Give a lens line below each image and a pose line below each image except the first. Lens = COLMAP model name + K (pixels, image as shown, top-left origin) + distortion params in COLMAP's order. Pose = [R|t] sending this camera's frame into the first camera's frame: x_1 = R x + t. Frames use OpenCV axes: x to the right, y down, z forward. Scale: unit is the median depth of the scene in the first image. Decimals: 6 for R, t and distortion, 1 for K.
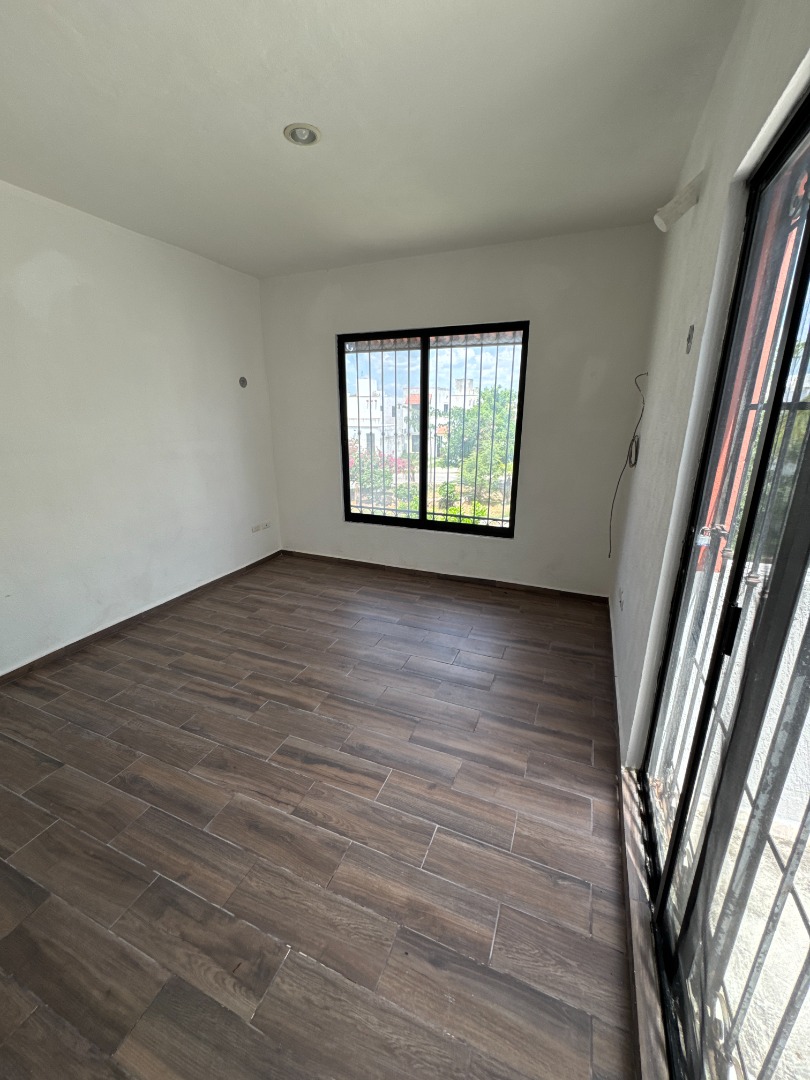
lens RADIAL K [[429.1, 0, 407.1], [0, 429.1, 539.7], [0, 0, 1]] dist [-0.002774, -0.000258]
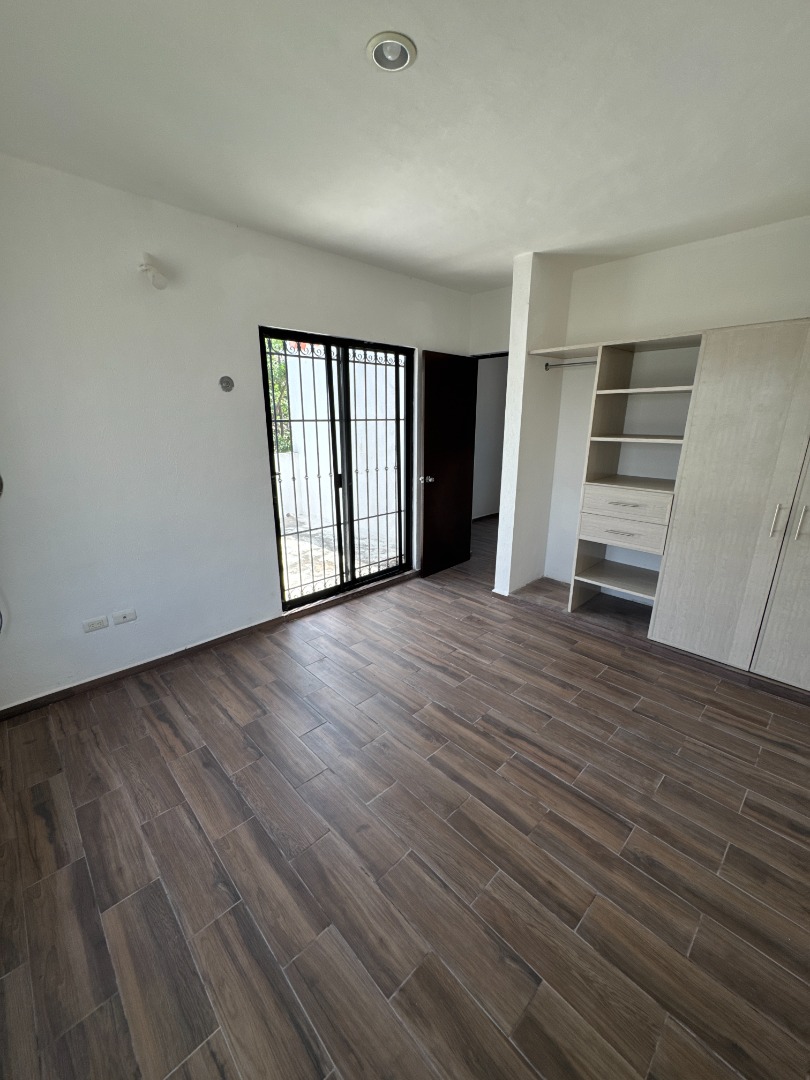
lens RADIAL K [[424.4, 0, 404.0], [0, 424.4, 530.6], [0, 0, 1]] dist [-0.001714, -0.000061]
pose [[-0.912638, -0.108735, 0.394041, -0.508536], [0.117277, 0.853794, 0.507229, -0.499953], [-0.391584, 0.509128, -0.766453, 1.568320]]
